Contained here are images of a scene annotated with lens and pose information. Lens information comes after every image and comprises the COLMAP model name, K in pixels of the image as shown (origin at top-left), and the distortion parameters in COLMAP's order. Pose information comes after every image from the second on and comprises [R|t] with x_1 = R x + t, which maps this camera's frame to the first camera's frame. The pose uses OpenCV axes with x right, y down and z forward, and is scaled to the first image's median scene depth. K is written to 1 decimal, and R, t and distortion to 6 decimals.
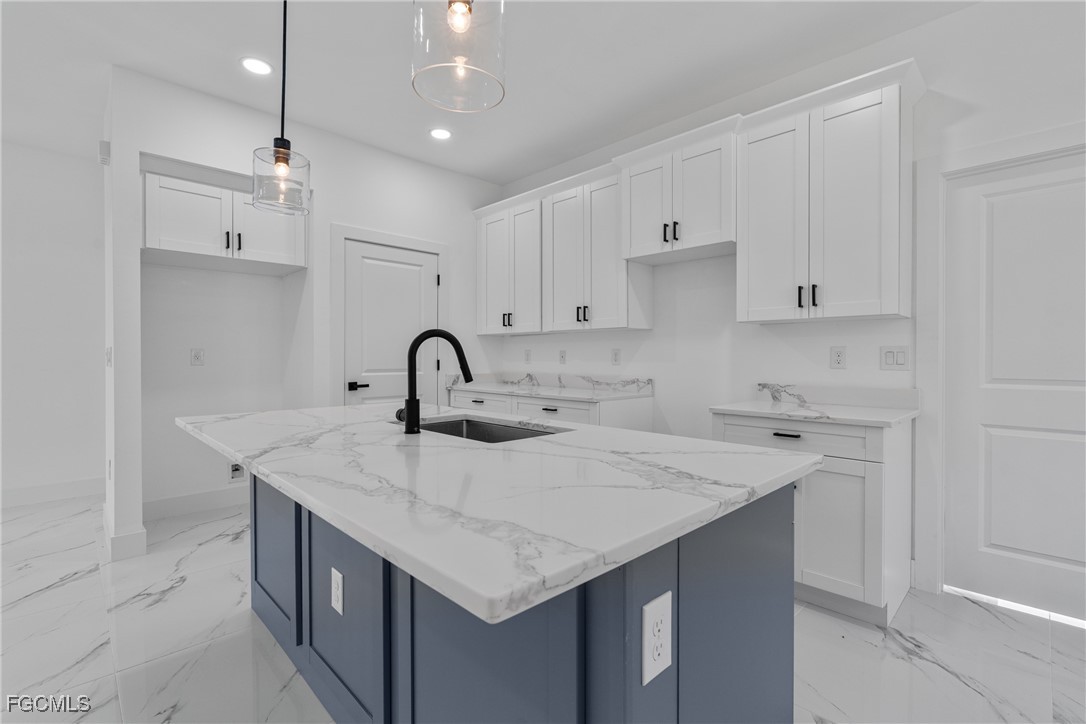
lens RADIAL K [[488.8, 0, 548.1], [0, 488.8, 362.1], [0, 0, 1]] dist [-0.008154, 0.003521]
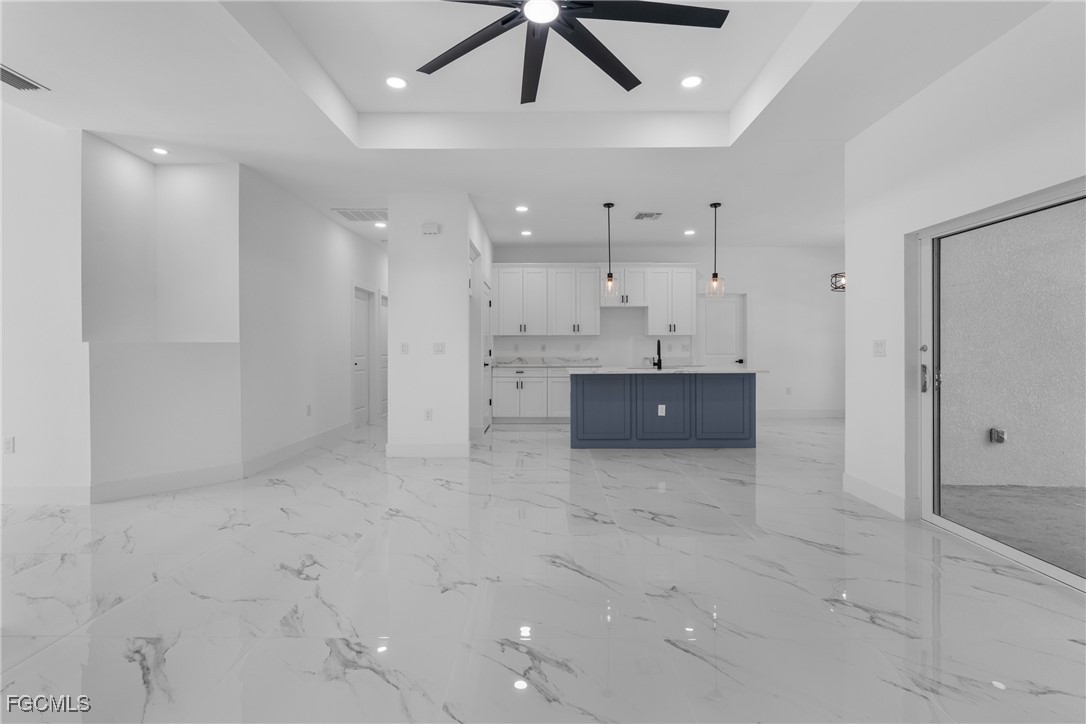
lens RADIAL K [[488.8, 0, 545.4], [0, 488.8, 350.2], [0, 0, 1]] dist [-0.008154, 0.003521]
pose [[0.698108, -0.003995, 0.715981, -1.746303], [0.011136, 0.999924, -0.005278, 0.010275], [-0.715906, 0.011658, 0.698100, -0.455526]]
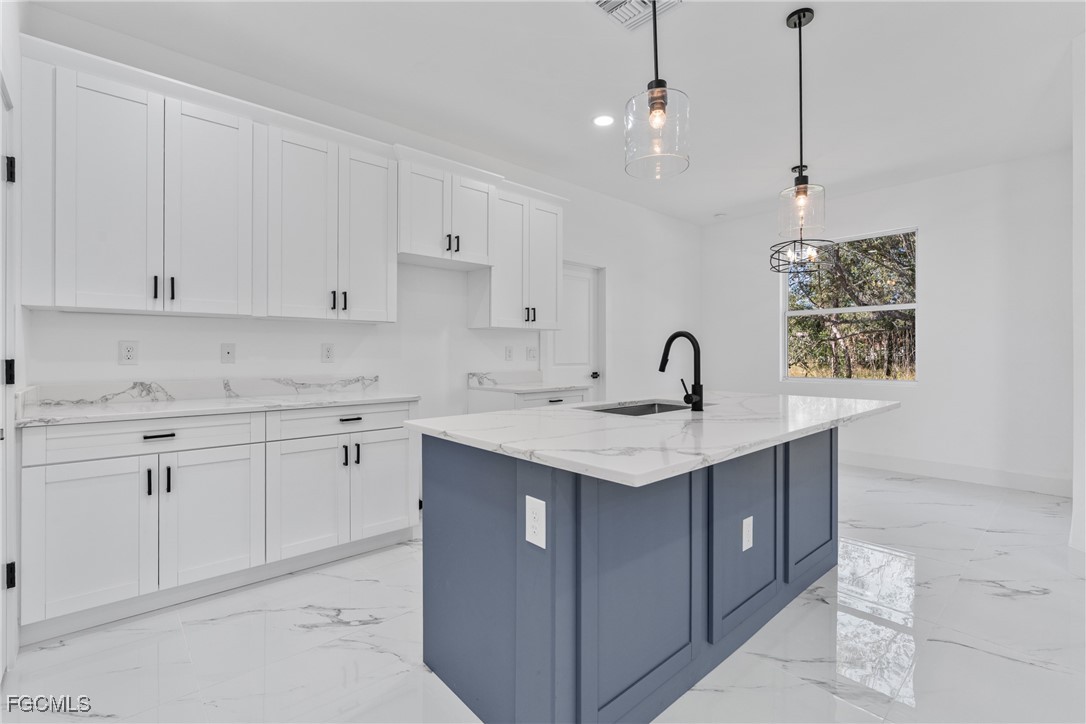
lens RADIAL K [[488.8, 0, 542.1], [0, 488.8, 352.8], [0, 0, 1]] dist [-0.008154, 0.003521]
pose [[0.042062, 0.003682, 0.999108, -0.816825], [0.012789, 0.999909, -0.004223, -0.003027], [-0.999033, 0.012955, 0.042011, 0.695210]]
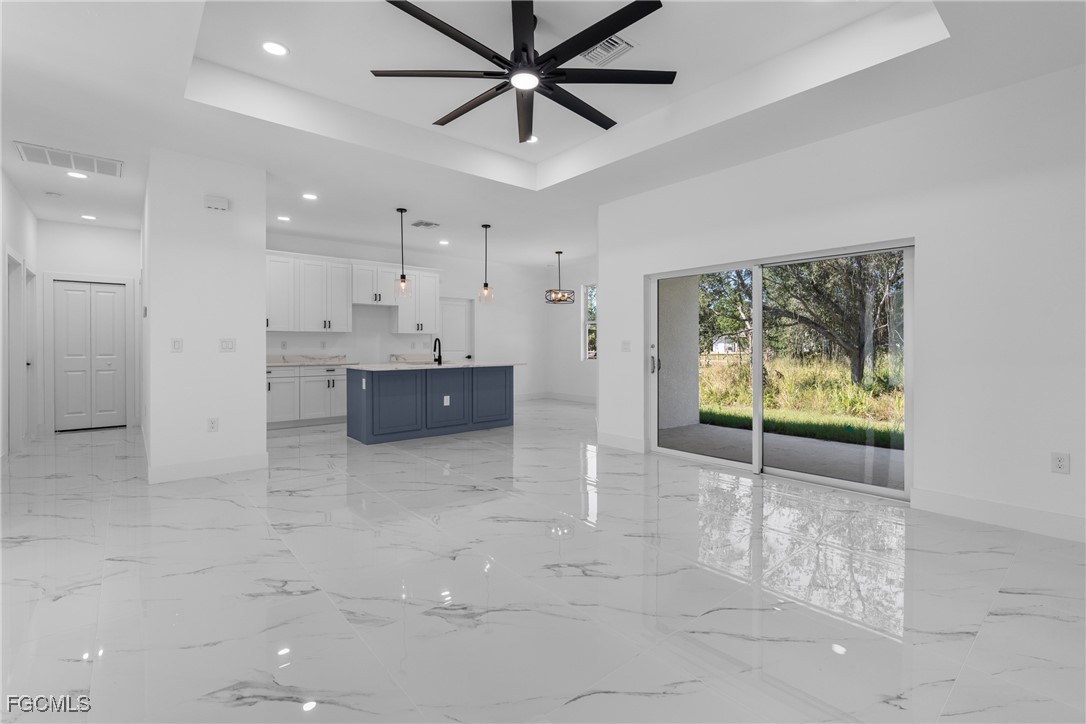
lens RADIAL K [[488.8, 0, 544.2], [0, 488.8, 347.5], [0, 0, 1]] dist [-0.008154, 0.003521]
pose [[0.060920, -0.003817, 0.998135, -2.148031], [0.012258, 0.999920, 0.003075, 0.004549], [-0.998067, 0.012048, 0.060962, -0.044905]]
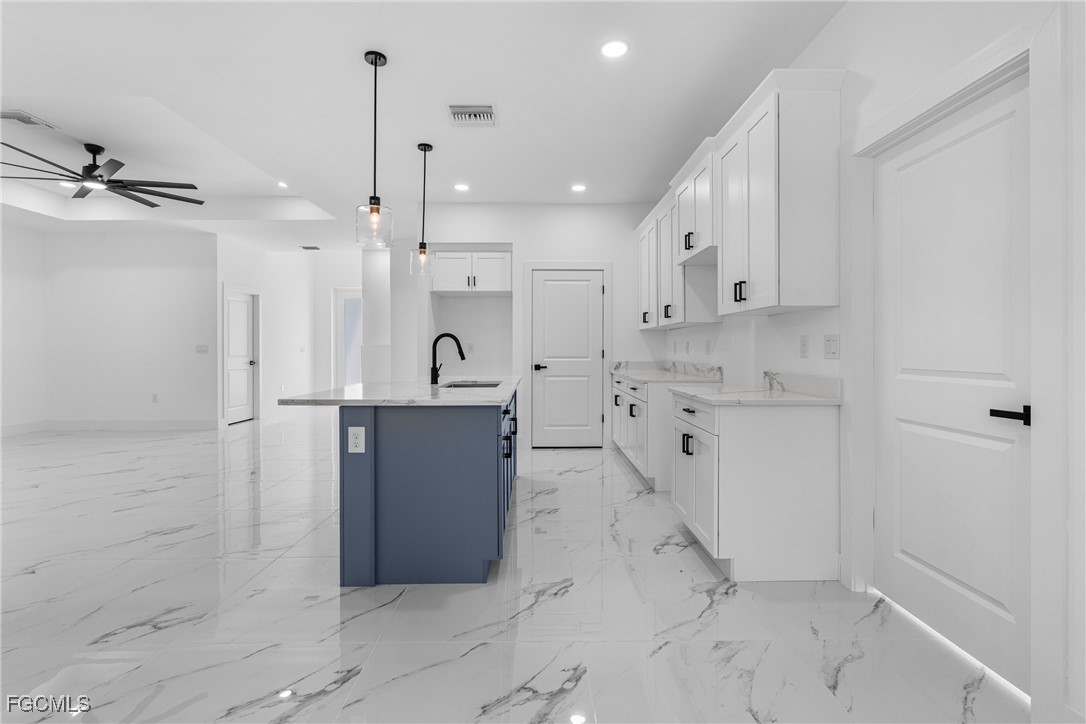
lens RADIAL K [[488.8, 0, 543.0], [0, 488.8, 354.1], [0, 0, 1]] dist [-0.008154, 0.003521]
pose [[0.726178, 0.006237, -0.687478, 0.745448], [-0.006816, 0.999975, 0.001872, 0.006508], [0.687472, 0.003326, 0.726203, -0.092020]]
